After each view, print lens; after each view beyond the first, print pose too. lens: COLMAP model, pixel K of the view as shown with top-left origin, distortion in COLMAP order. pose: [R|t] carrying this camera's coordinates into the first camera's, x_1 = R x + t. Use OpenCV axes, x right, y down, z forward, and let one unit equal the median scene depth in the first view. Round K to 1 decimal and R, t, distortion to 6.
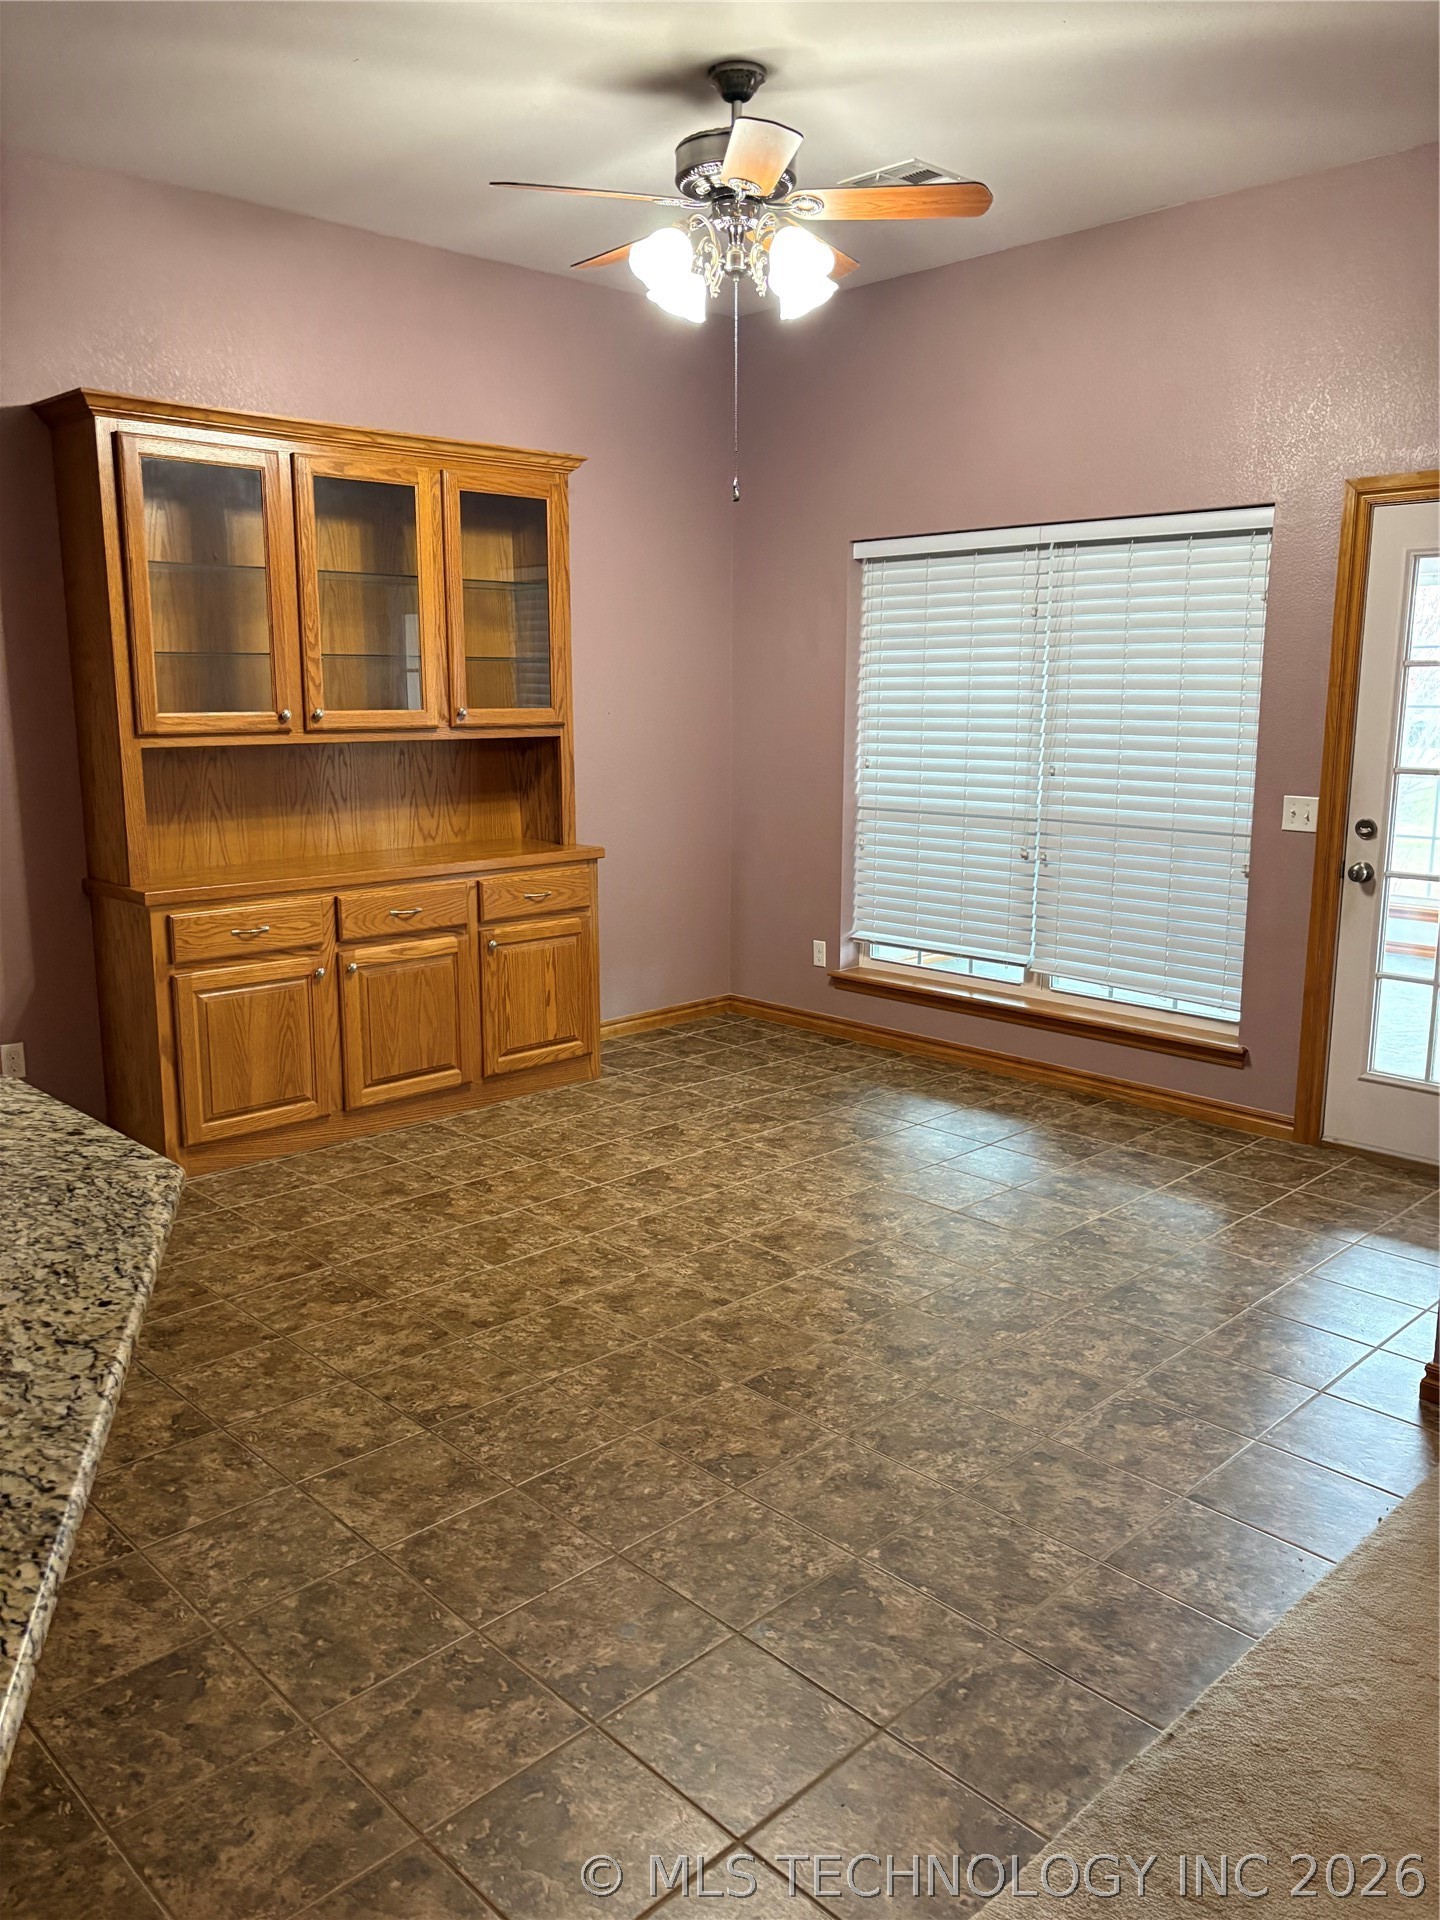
lens RADIAL K [[1434.9, 0, 707.8], [0, 1434.9, 965.8], [0, 0, 1]] dist [0.031914, -0.027546]
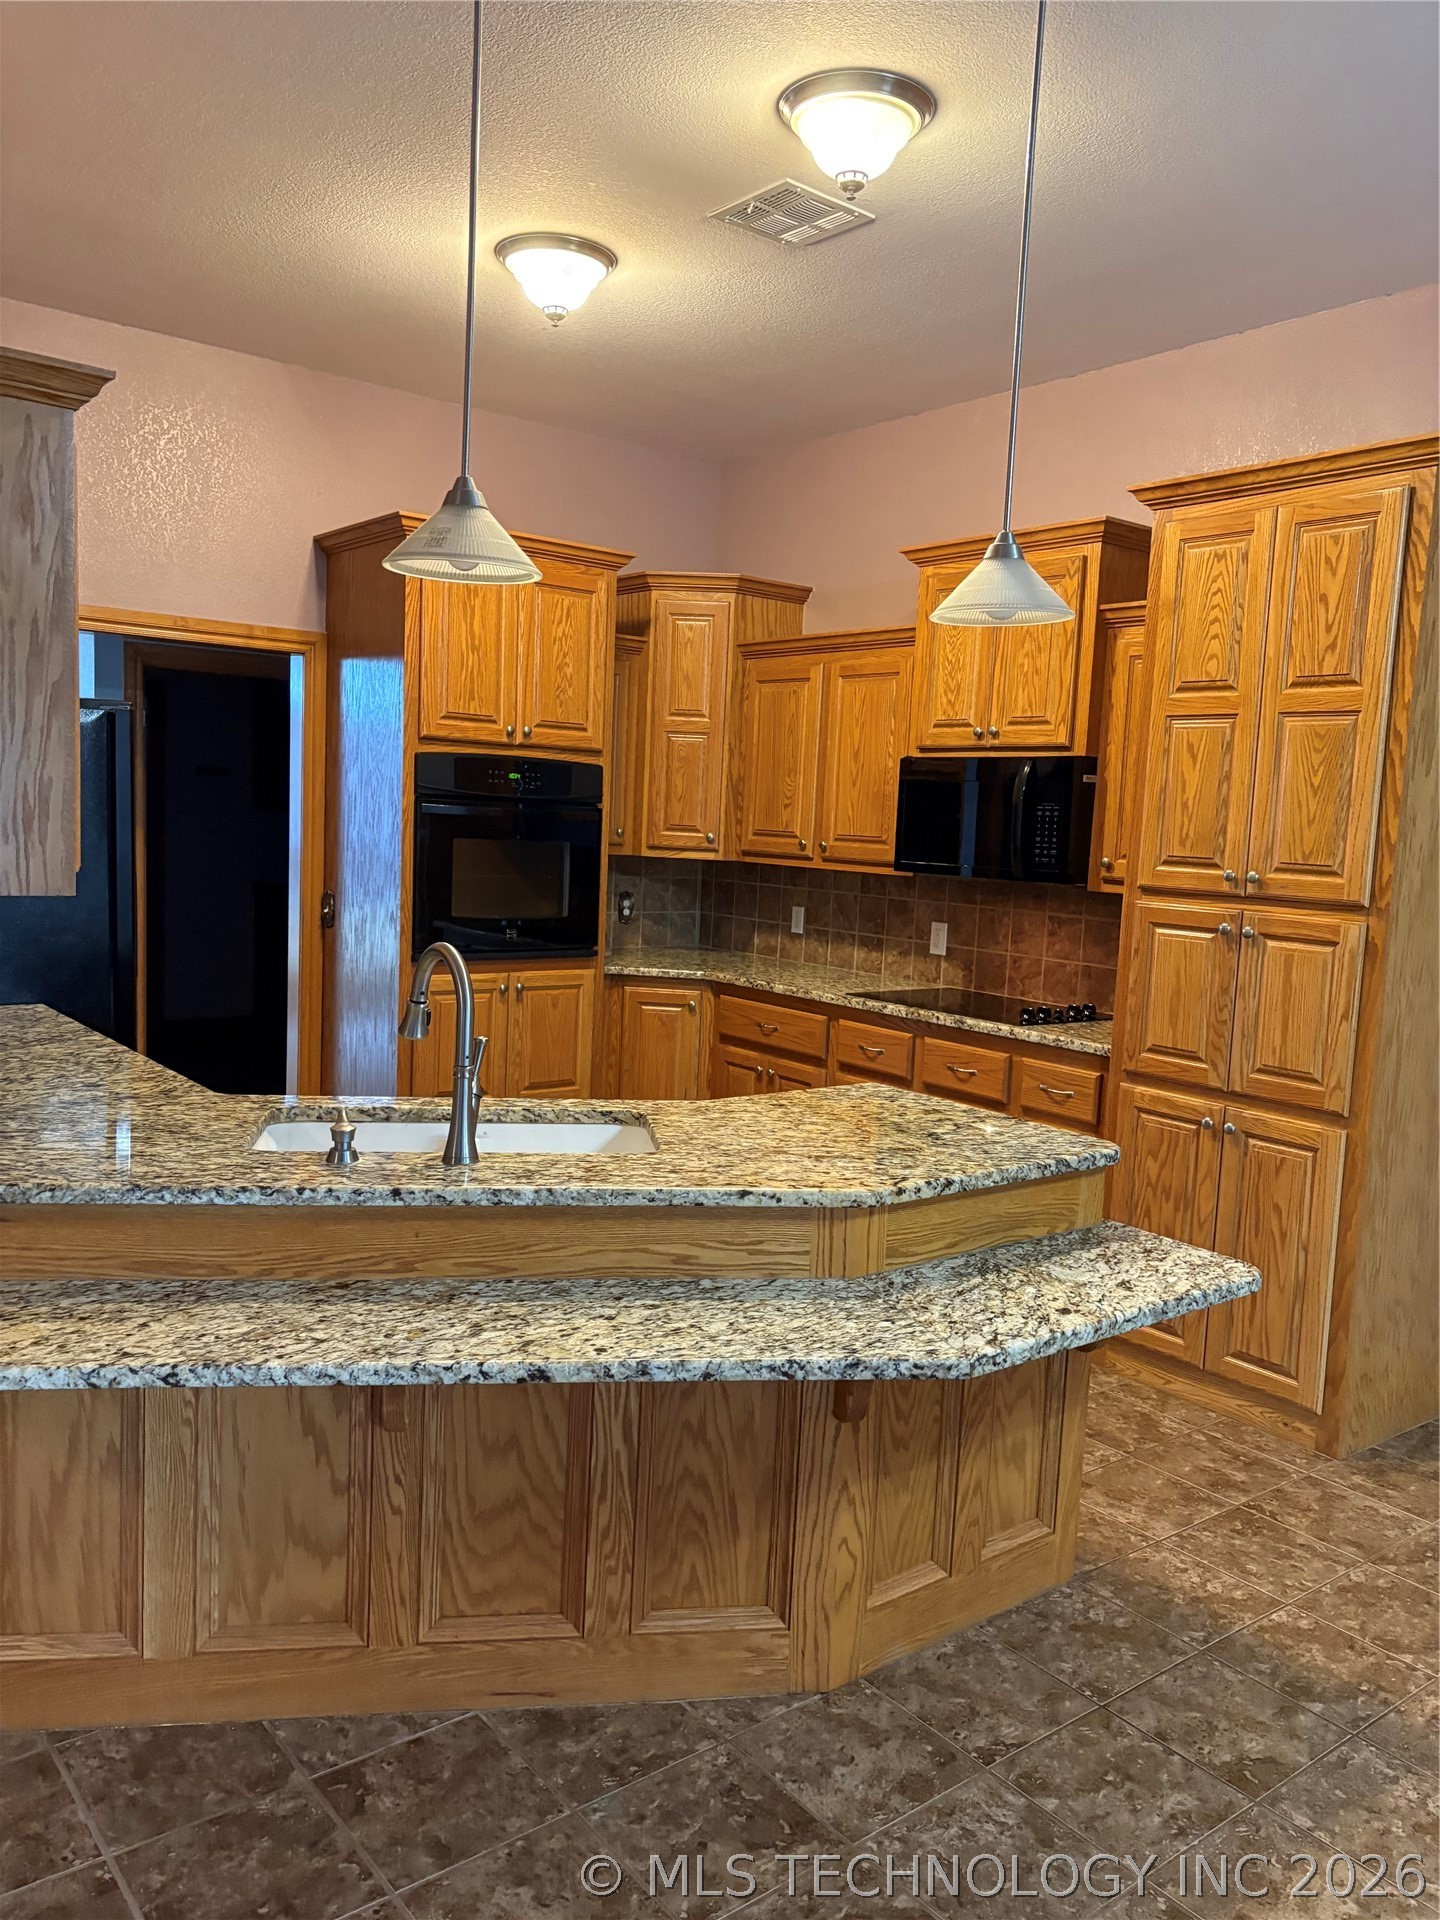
lens RADIAL K [[1434.9, 0, 723.7], [0, 1434.9, 982.3], [0, 0, 1]] dist [0.031914, -0.027546]
pose [[-0.099751, 0.112030, -0.988685, 0.258844], [-0.238689, 0.961934, 0.133081, -0.086002], [0.965959, 0.249263, -0.069214, 0.425099]]
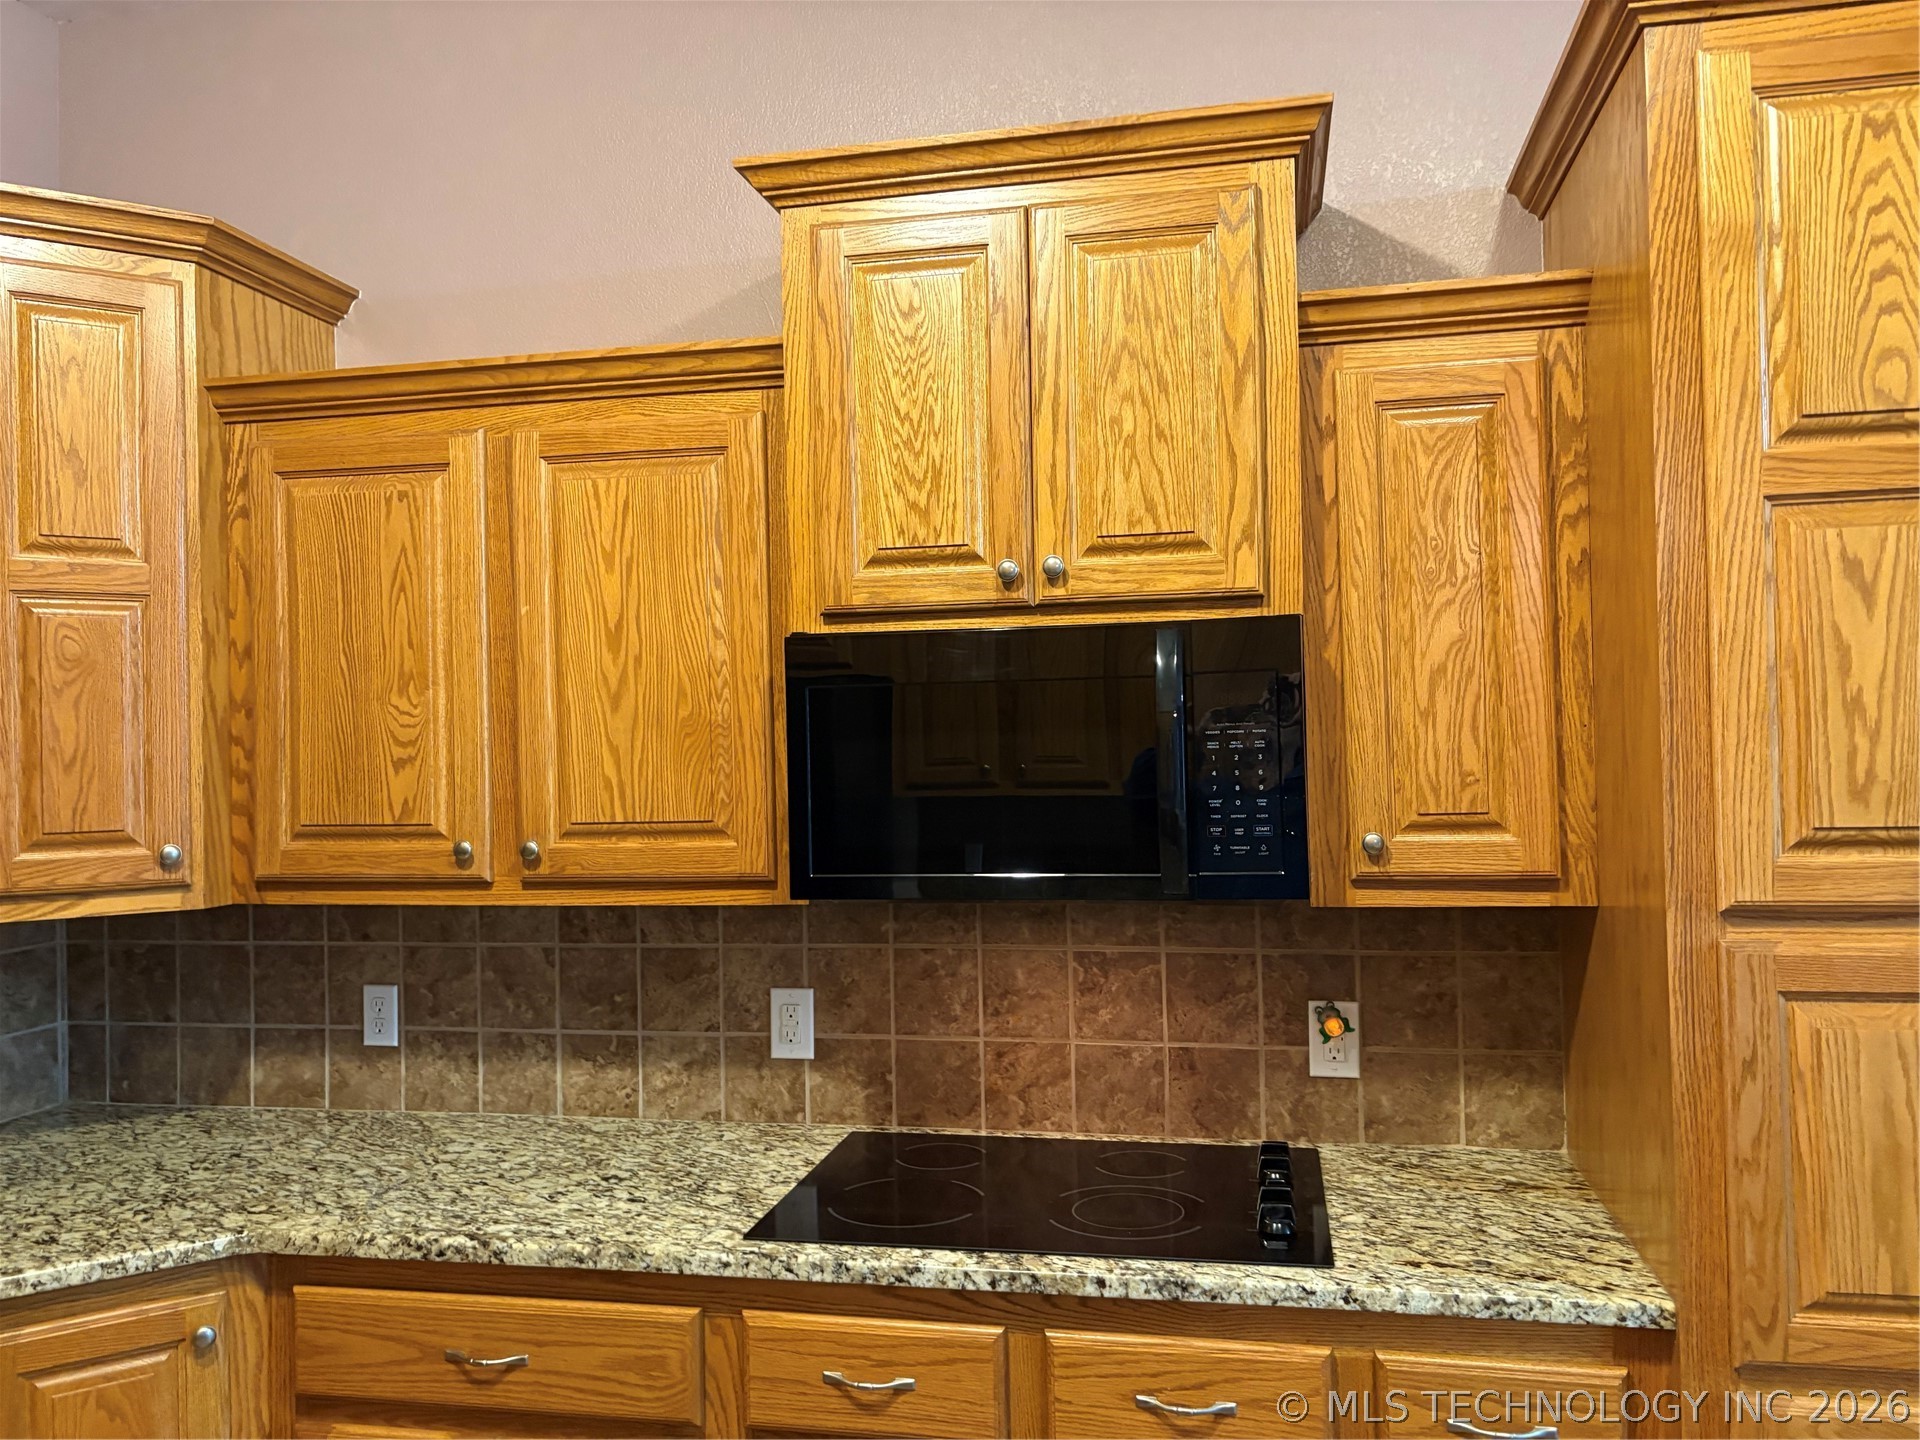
lens RADIAL K [[1434.9, 0, 970.4], [0, 1434.9, 731.1], [0, 0, 1]] dist [0.031914, -0.027546]
pose [[0.563677, -0.021172, -0.825724, -0.430179], [-0.141107, 0.982508, -0.121518, -0.058729], [0.813854, 0.185013, 0.550829, 0.236837]]
